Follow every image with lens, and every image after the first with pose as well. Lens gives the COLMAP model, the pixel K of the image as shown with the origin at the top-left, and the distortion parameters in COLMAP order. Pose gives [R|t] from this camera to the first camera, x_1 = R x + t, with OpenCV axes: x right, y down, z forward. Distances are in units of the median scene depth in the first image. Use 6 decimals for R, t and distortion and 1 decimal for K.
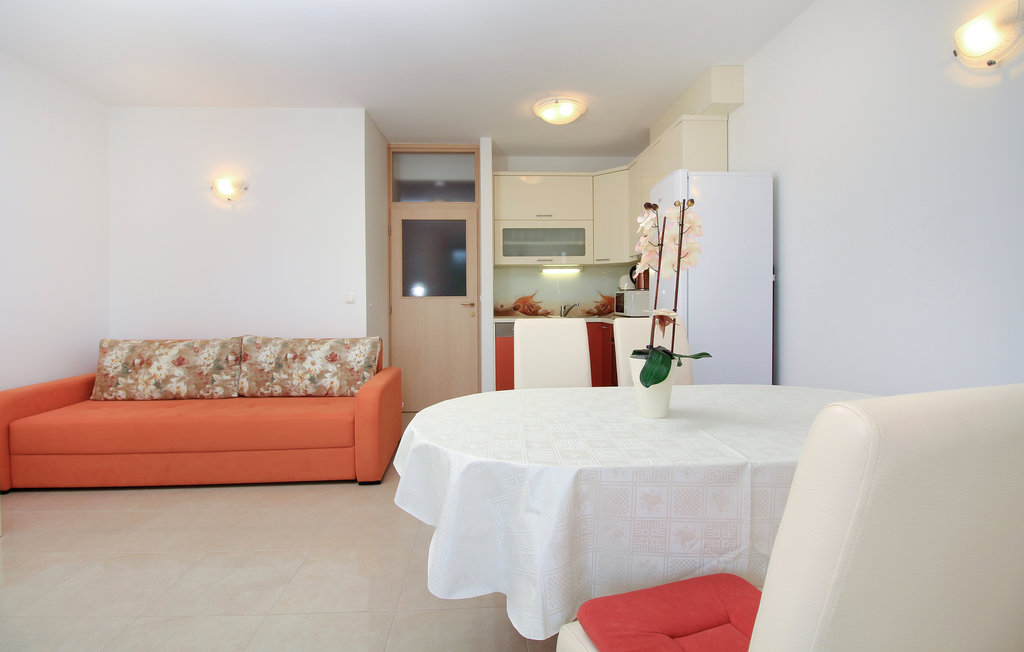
lens RADIAL K [[481.5, 0, 512.0], [0, 481.5, 326.0], [0, 0, 1]] dist [-0.002365, -0.000899]
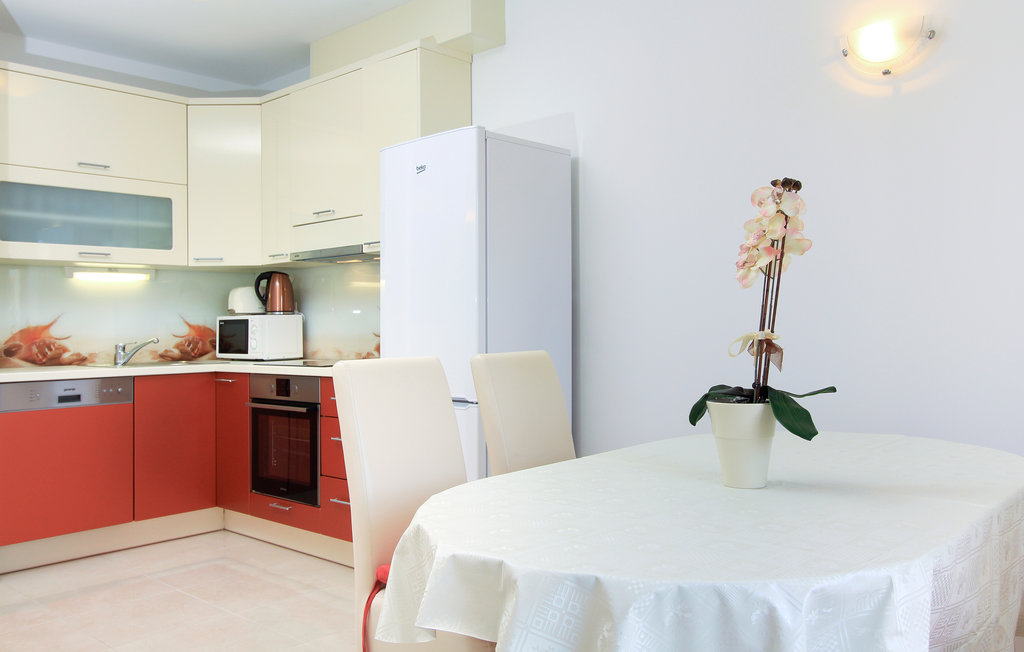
lens RADIAL K [[802.7, 0, 512.0], [0, 802.7, 326.0], [0, 0, 1]] dist [0.008821, 0.006128]
pose [[0.741931, -0.004823, 0.670459, -0.164552], [0.047415, 0.997848, -0.045291, -0.003021], [-0.668798, 0.065393, 0.740563, 0.092246]]
